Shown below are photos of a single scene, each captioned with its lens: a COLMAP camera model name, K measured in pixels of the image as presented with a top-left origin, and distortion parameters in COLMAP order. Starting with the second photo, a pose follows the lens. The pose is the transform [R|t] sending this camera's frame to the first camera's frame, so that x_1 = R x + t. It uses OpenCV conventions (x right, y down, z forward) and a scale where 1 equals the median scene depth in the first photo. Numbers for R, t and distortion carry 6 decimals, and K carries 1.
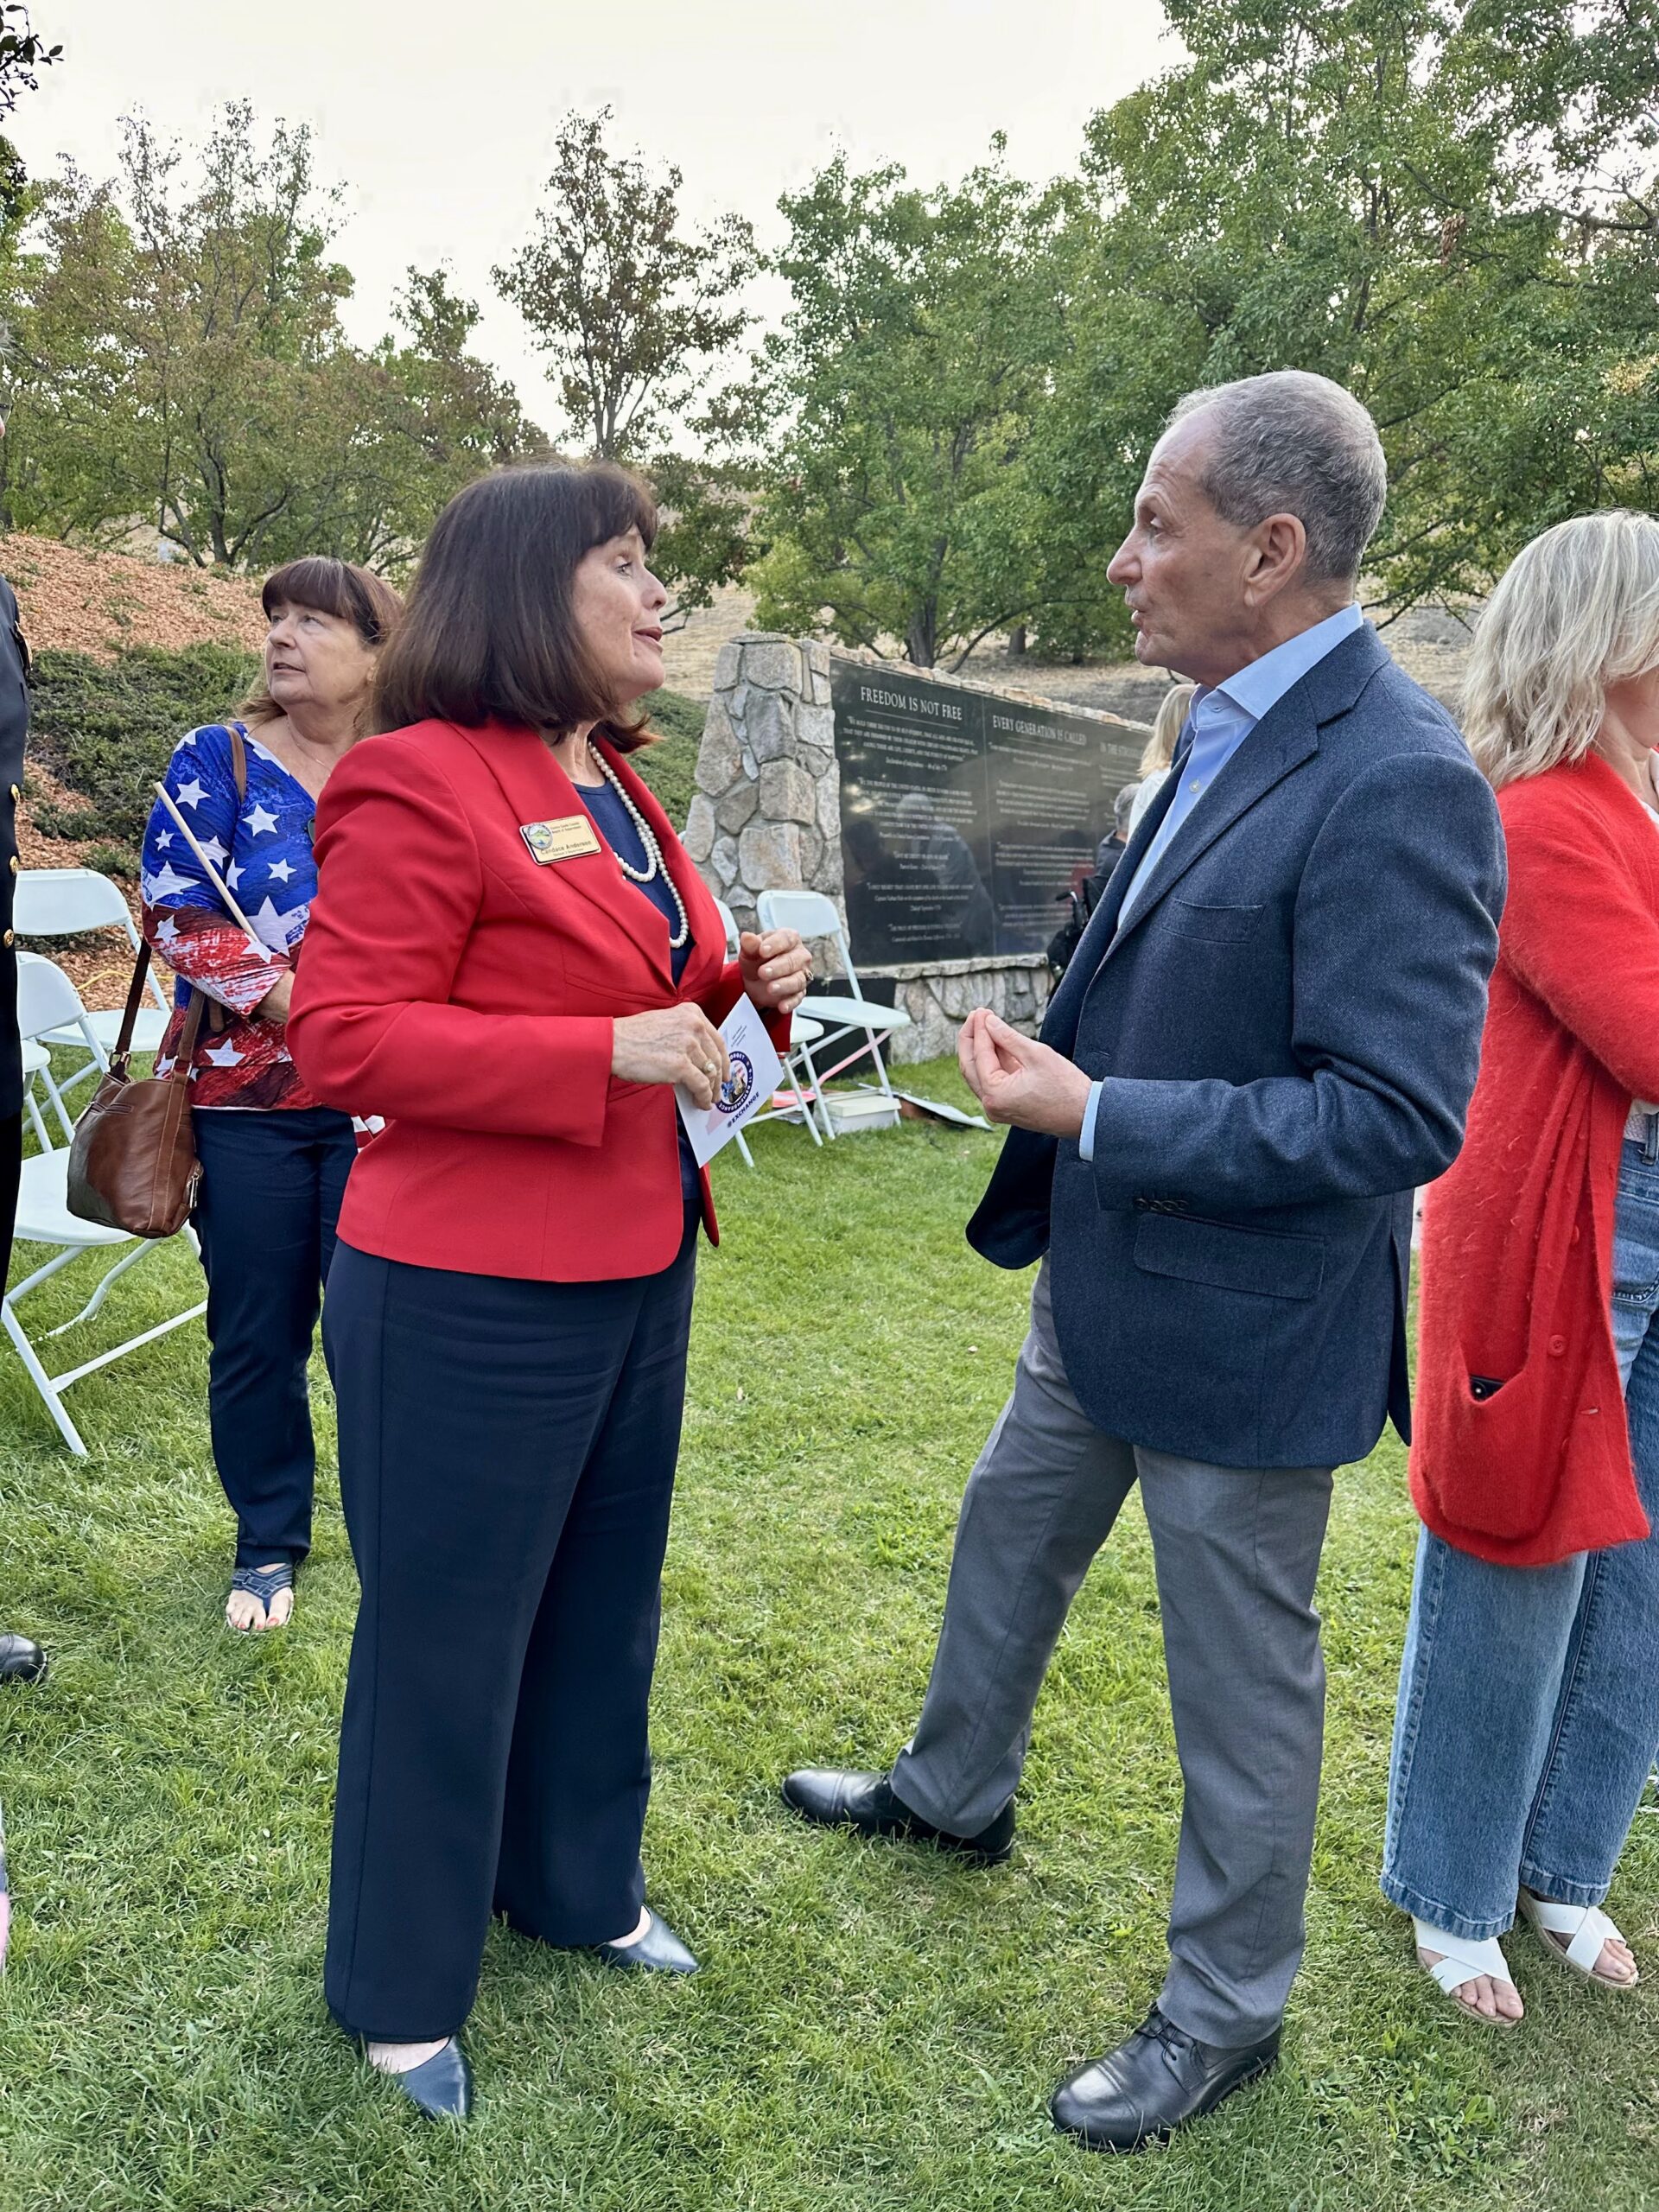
lens RADIAL K [[1562.4, 0, 824.2], [0, 1562.4, 1108.6], [0, 0, 1]] dist [0.008952, -0.020441]
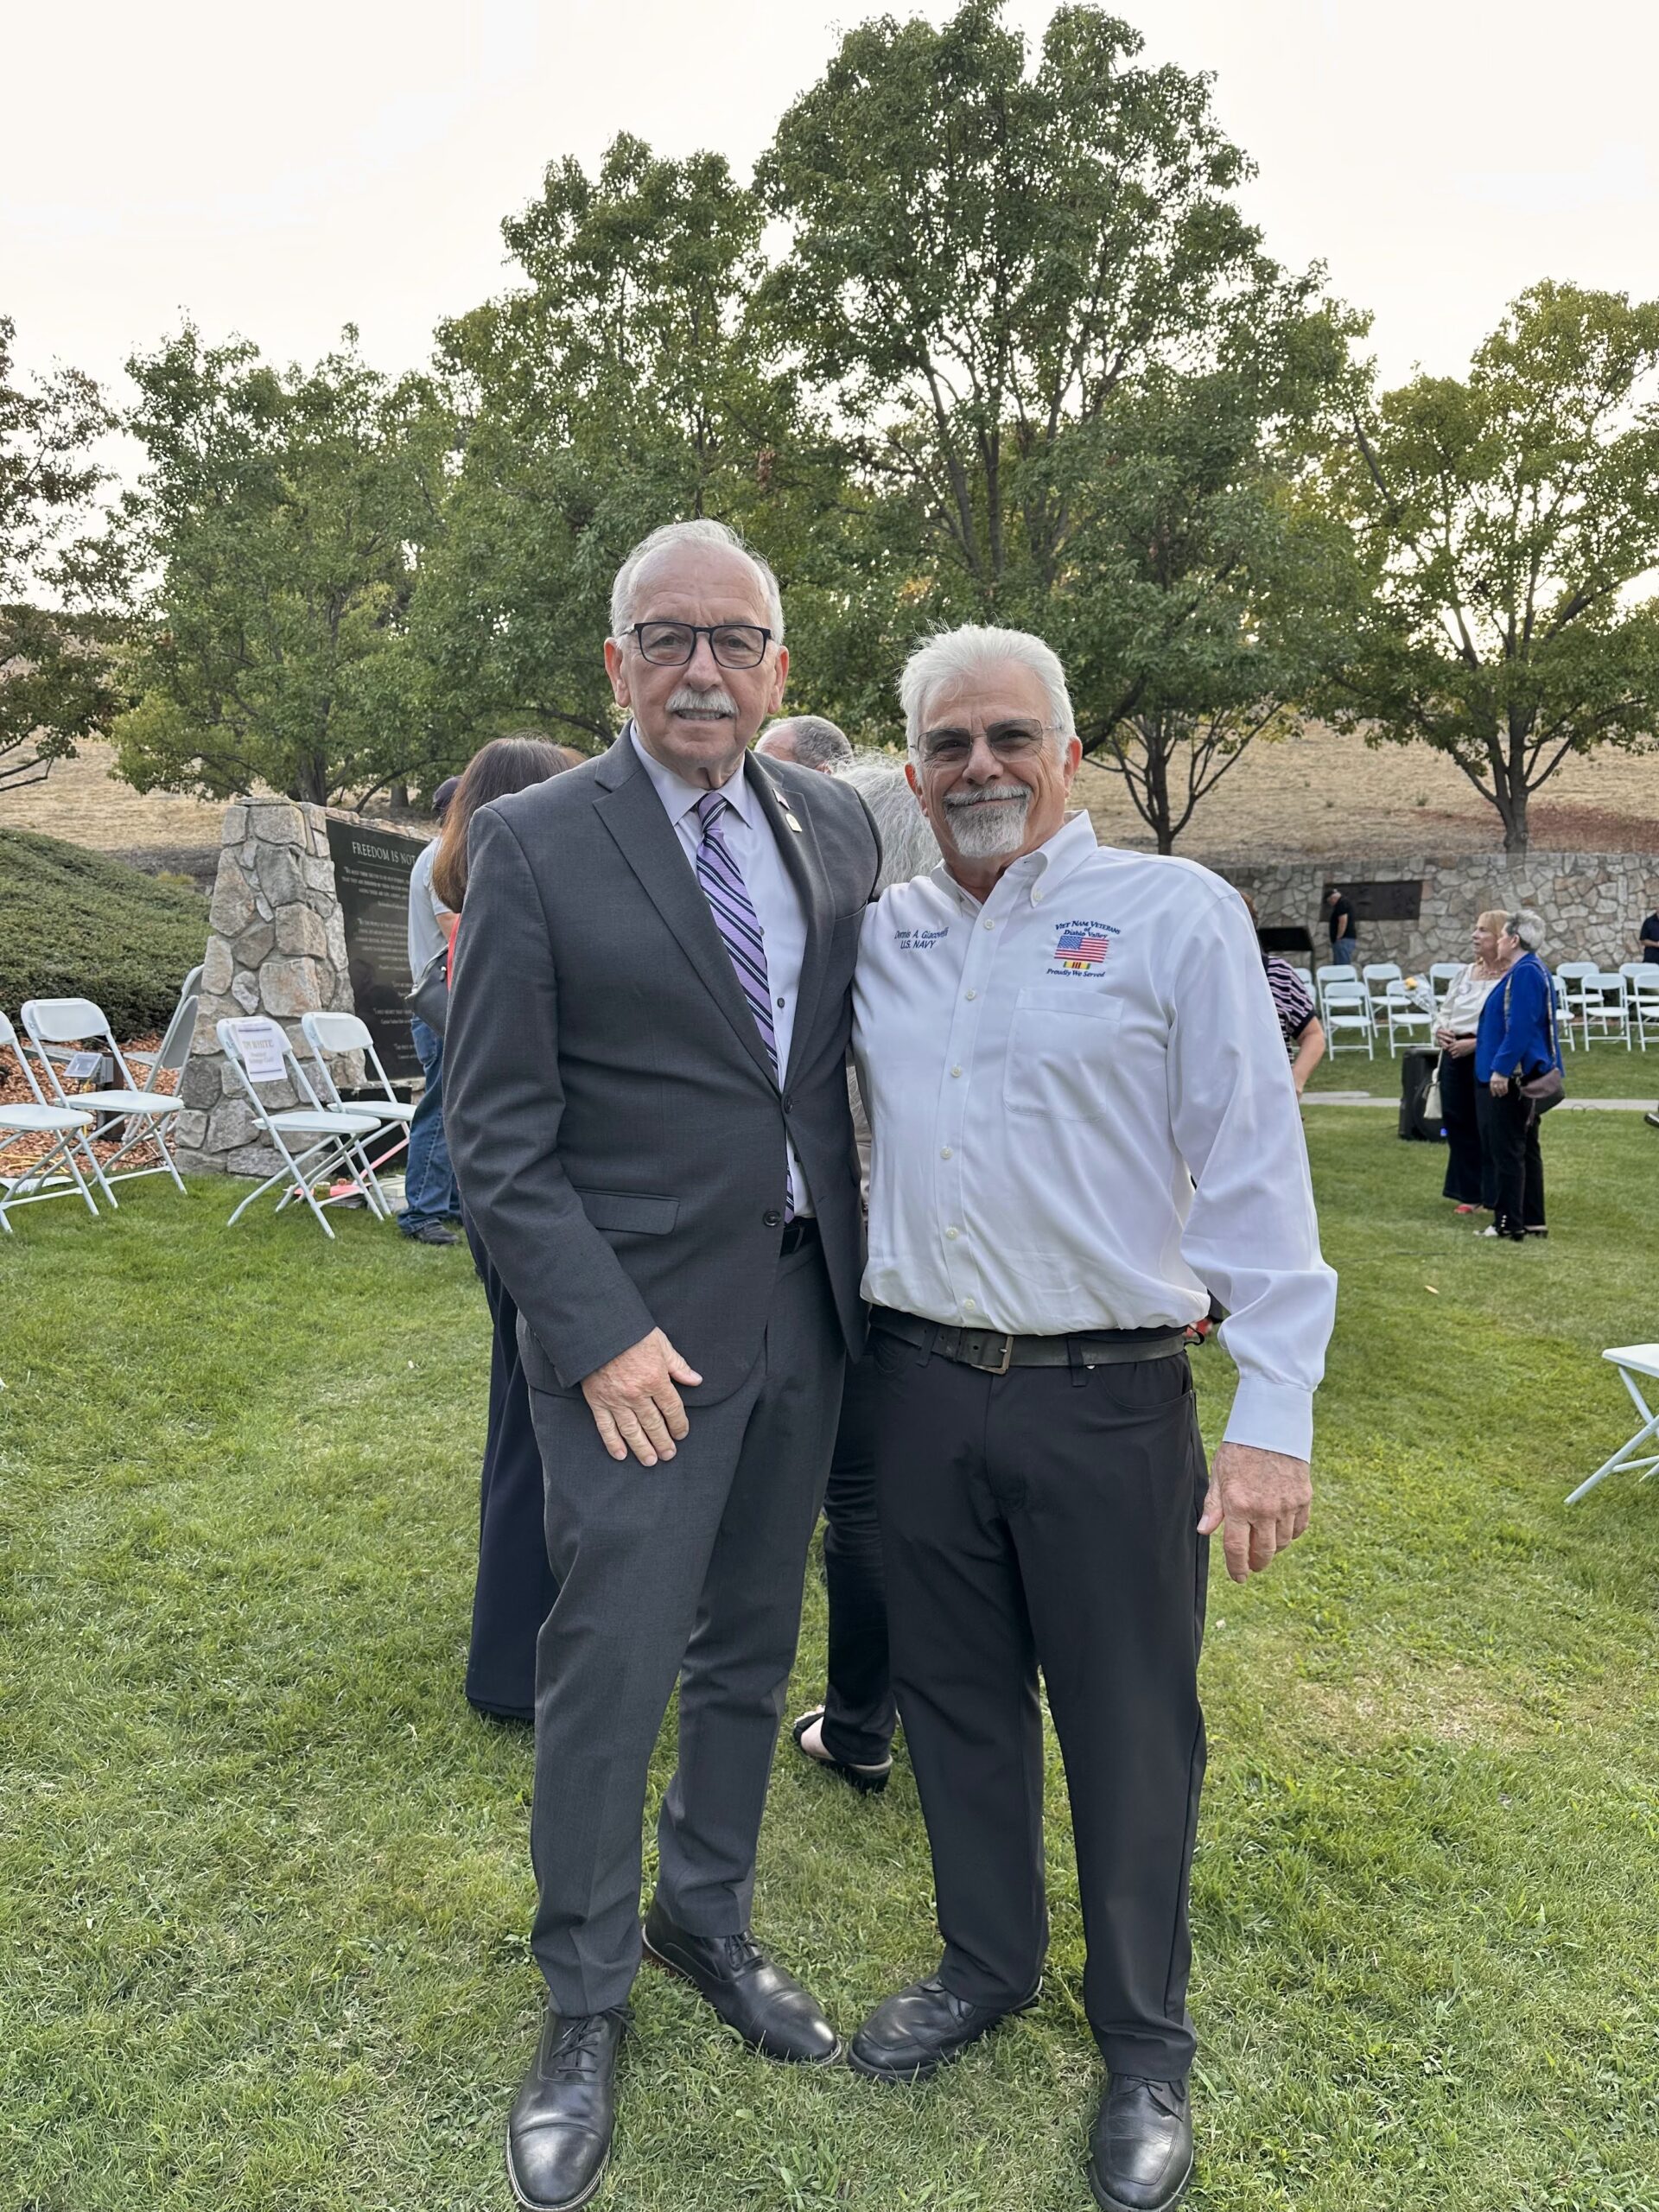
lens RADIAL K [[1562.4, 0, 834.6], [0, 1562.4, 1121.9], [0, 0, 1]] dist [0.008952, -0.020441]
pose [[0.922945, -0.072256, 0.378090, -0.024274], [0.103778, 0.992562, -0.063644, 0.011545], [-0.370679, 0.097978, 0.923579, -0.044538]]
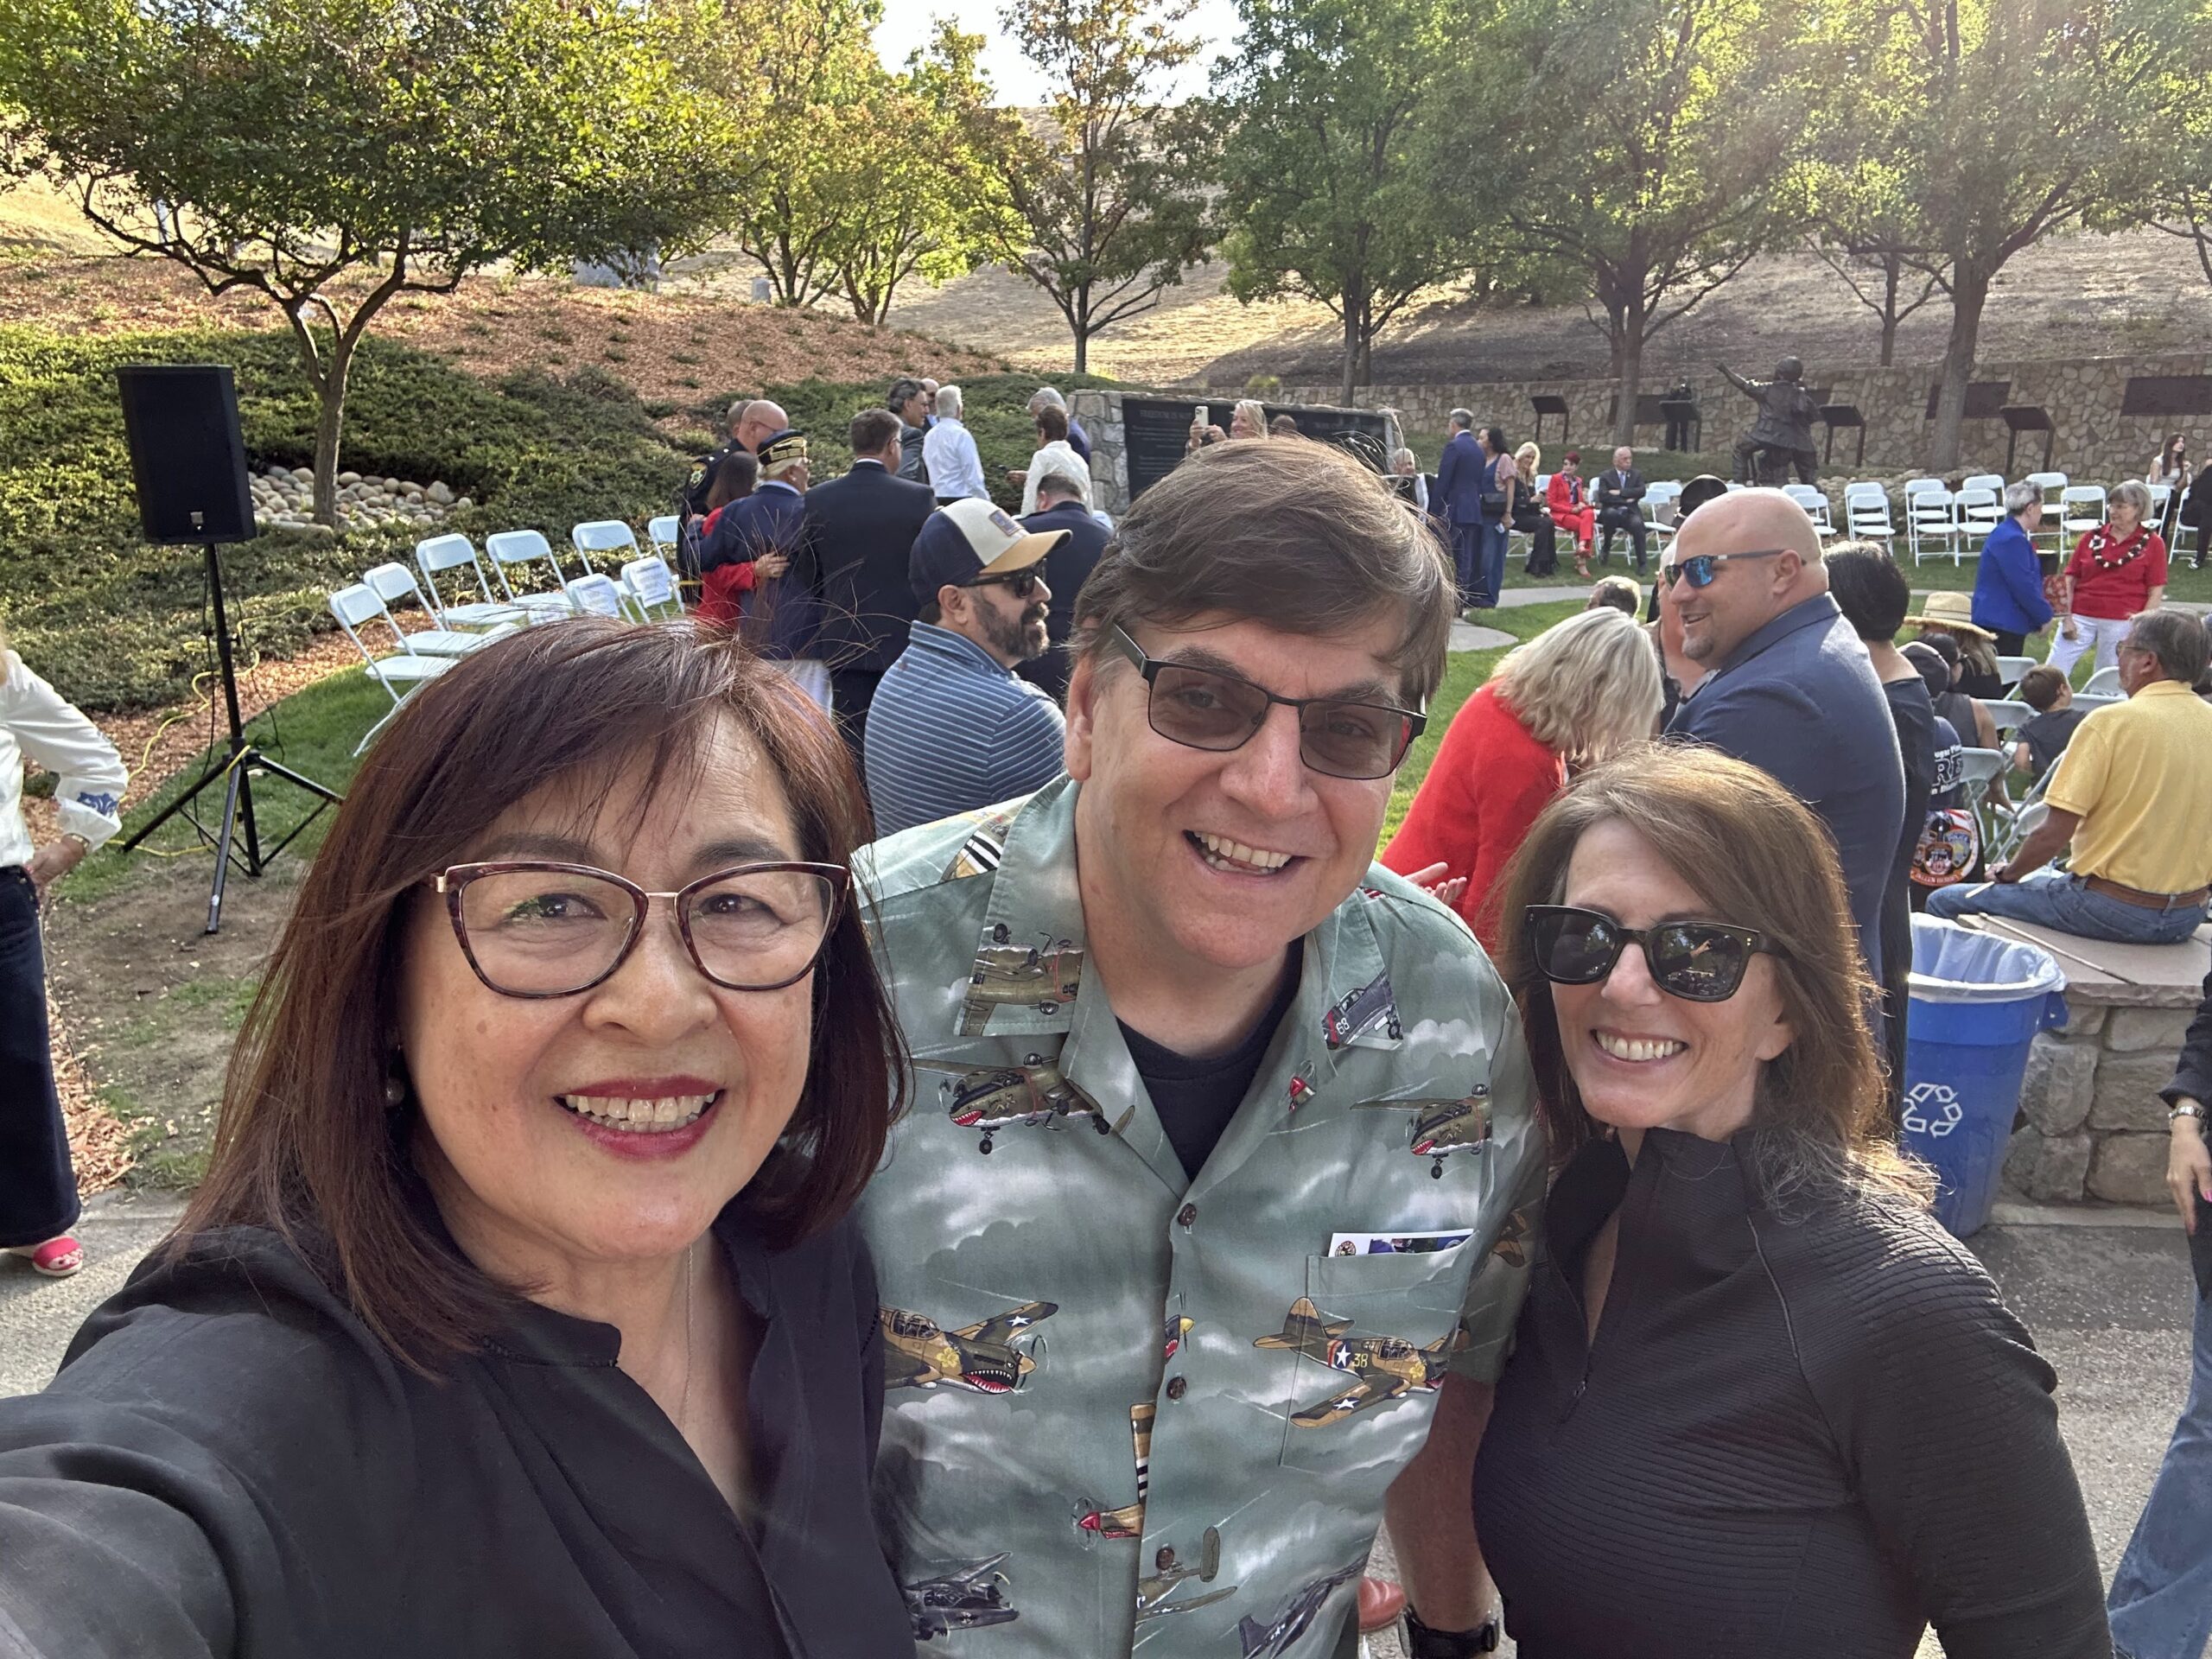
lens RADIAL K [[1568.2, 0, 1102.6], [0, 1568.2, 862.1], [0, 0, 1]] dist [0.043997, -0.050180]
pose [[0.987056, 0.004469, -0.160315, 0.073678], [0.006238, 0.997785, 0.066223, 0.044070], [0.160256, -0.066366, 0.984842, -0.255258]]
